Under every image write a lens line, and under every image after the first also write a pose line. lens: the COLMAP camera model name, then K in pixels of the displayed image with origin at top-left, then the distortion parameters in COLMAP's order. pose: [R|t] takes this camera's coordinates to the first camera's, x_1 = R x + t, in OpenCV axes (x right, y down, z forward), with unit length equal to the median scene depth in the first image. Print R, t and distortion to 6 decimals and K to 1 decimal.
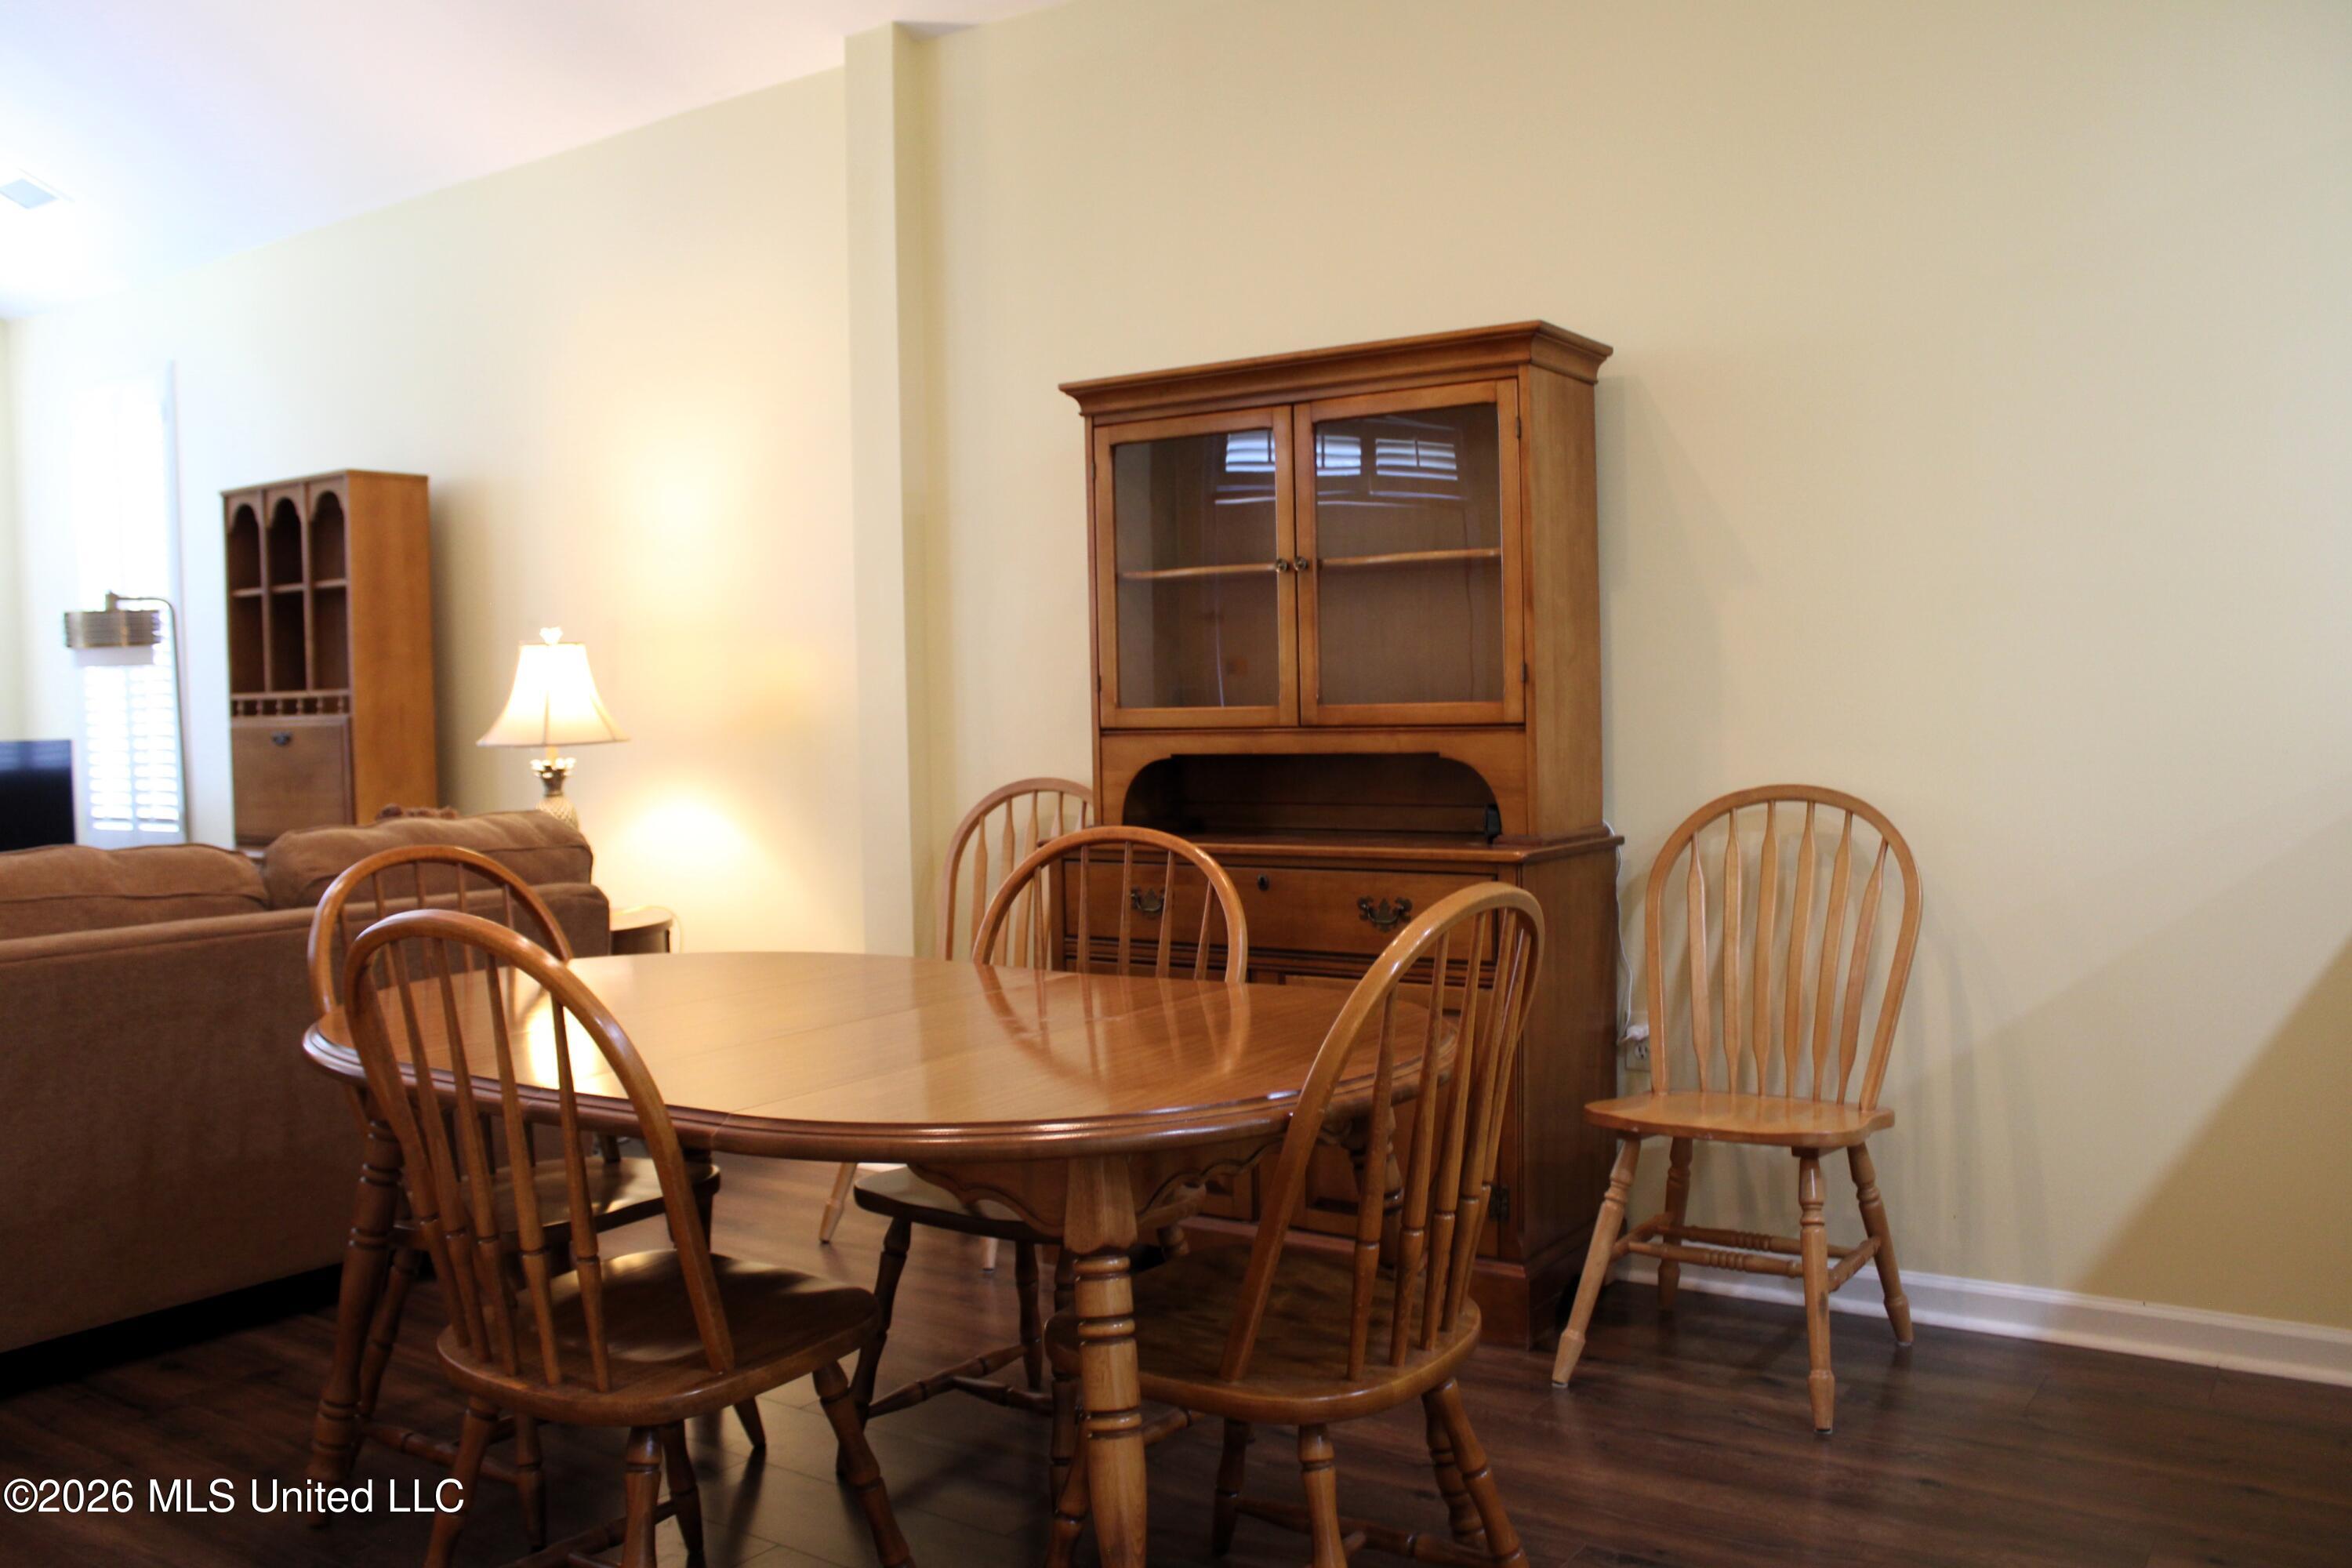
lens RADIAL K [[1965.3, 0, 1169.9], [0, 1965.3, 761.8], [0, 0, 1]] dist [-0.168046, 0.154280]
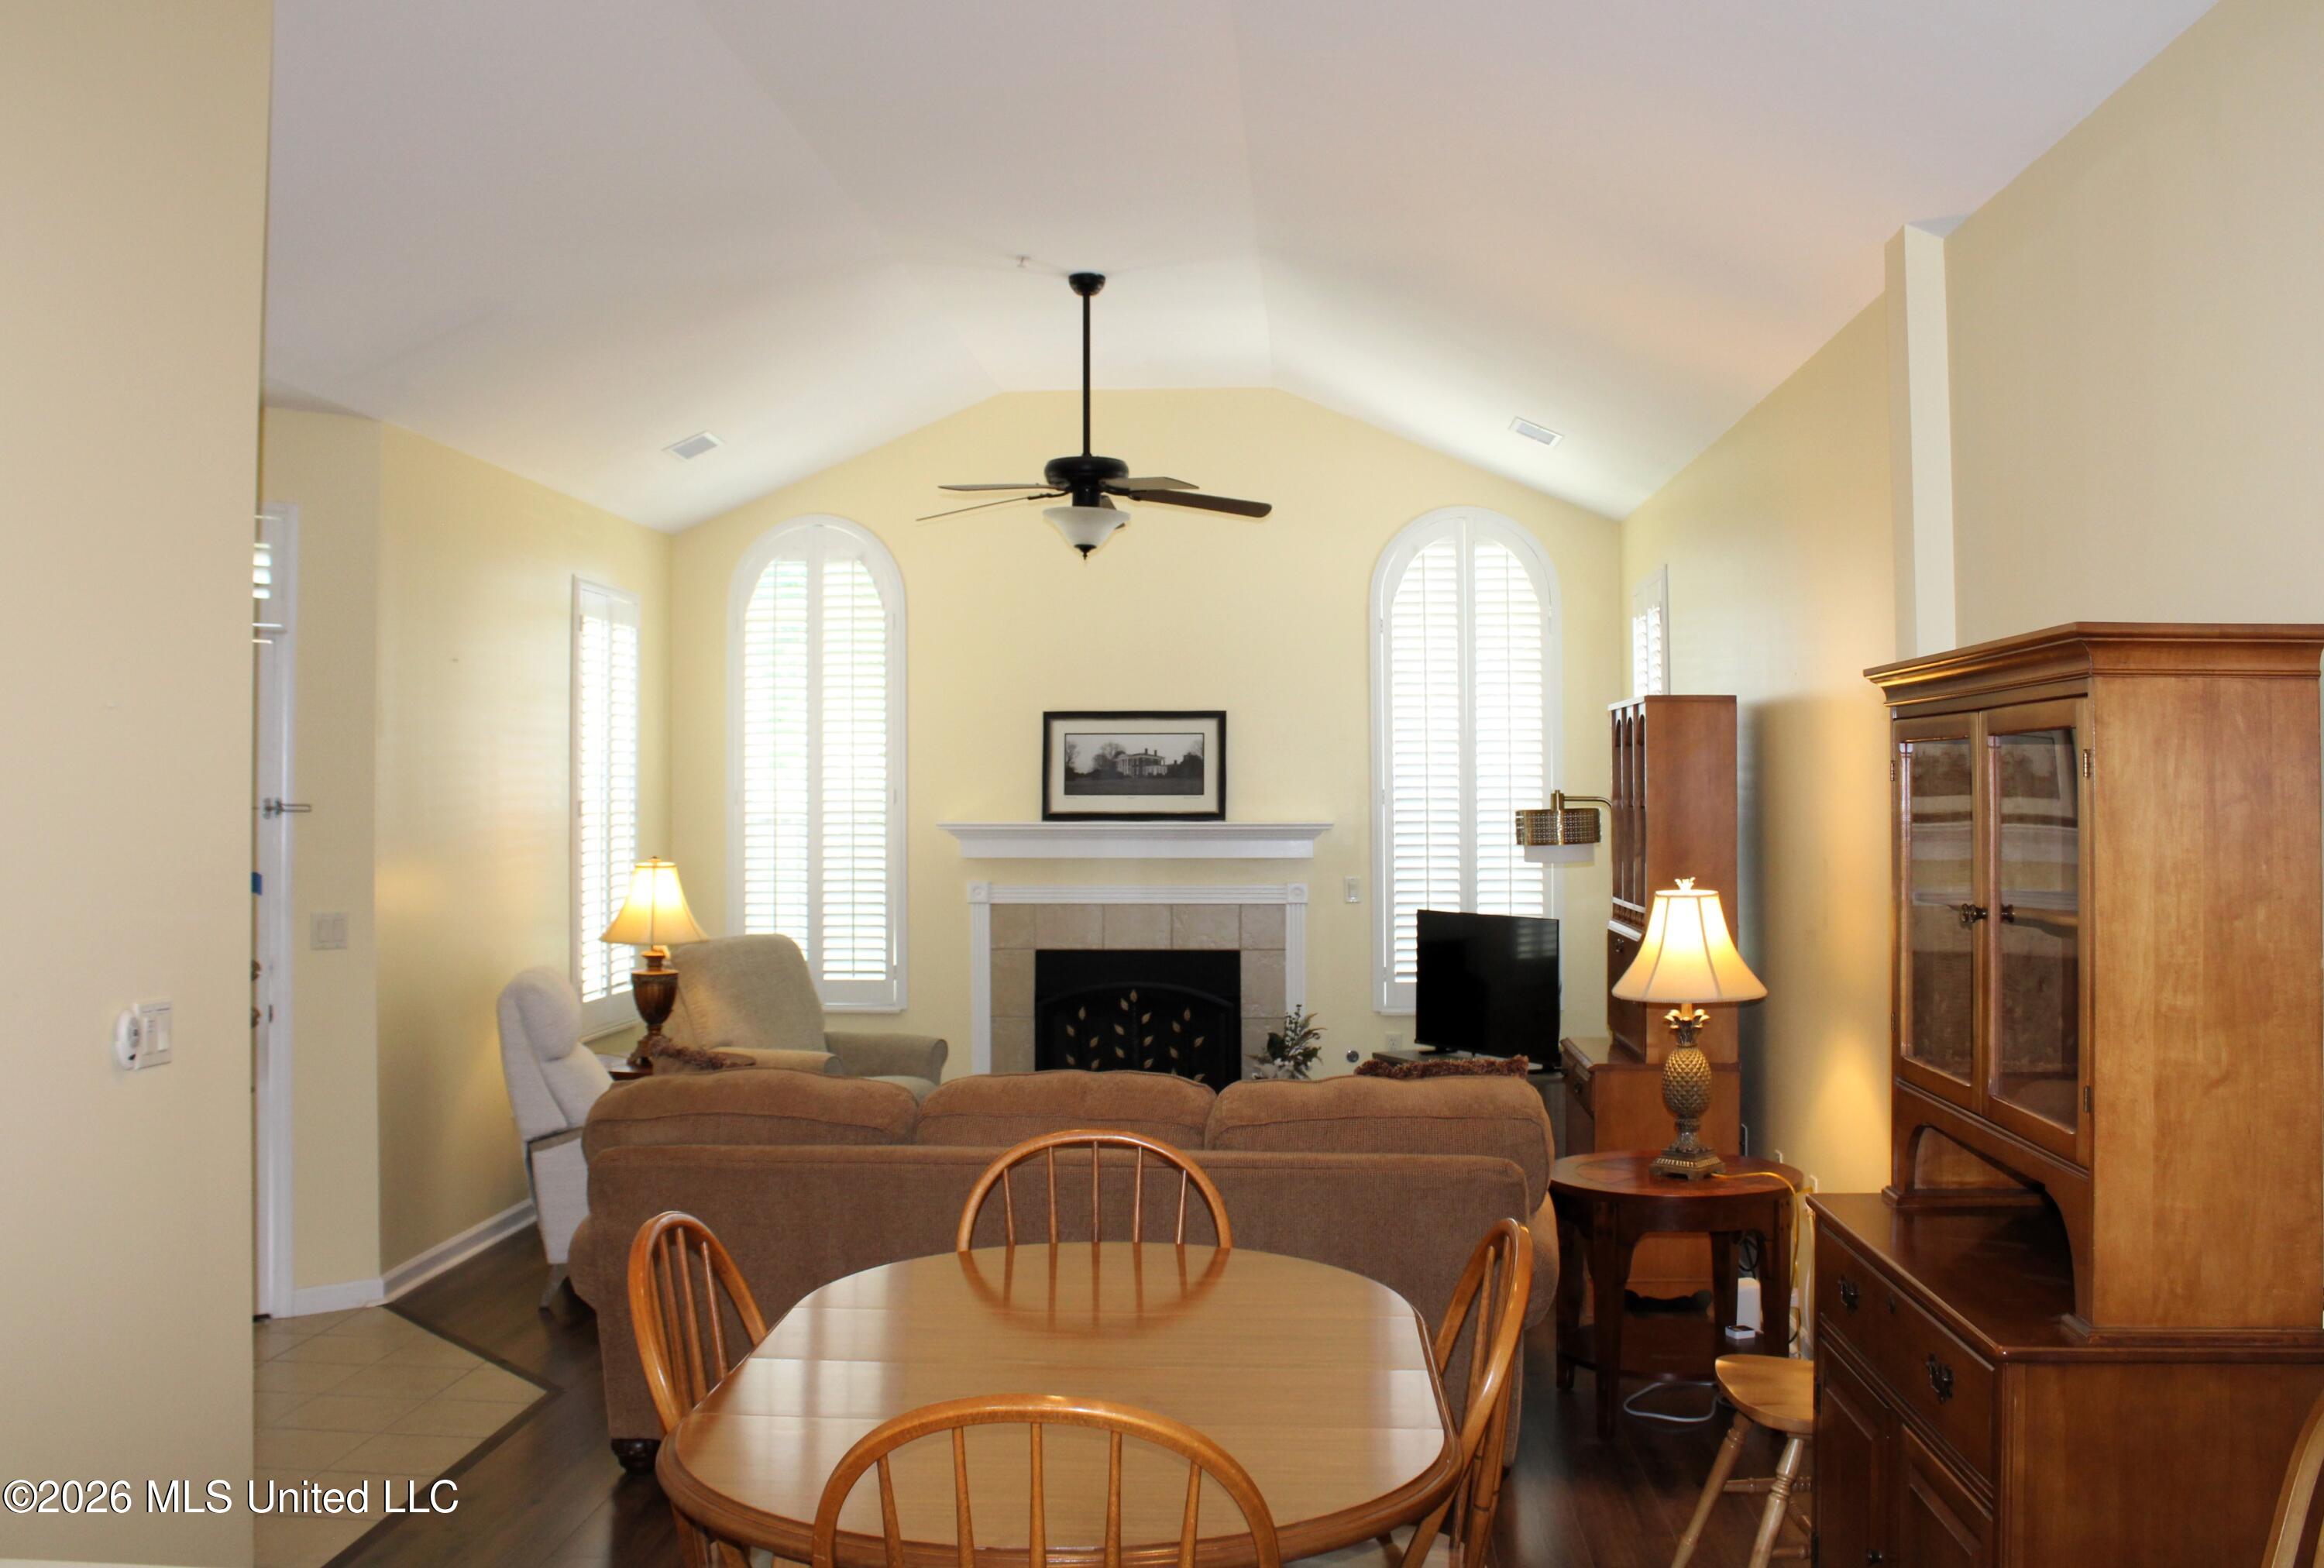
lens RADIAL K [[2143.1, 0, 1167.9], [0, 2143.1, 731.2], [0, 0, 1]] dist [-0.137902, -0.000987]
pose [[0.520605, 0.002153, -0.853795, 0.680782], [-0.048568, 0.998452, -0.027097, -0.148768], [0.852415, 0.055574, 0.519904, 0.305241]]
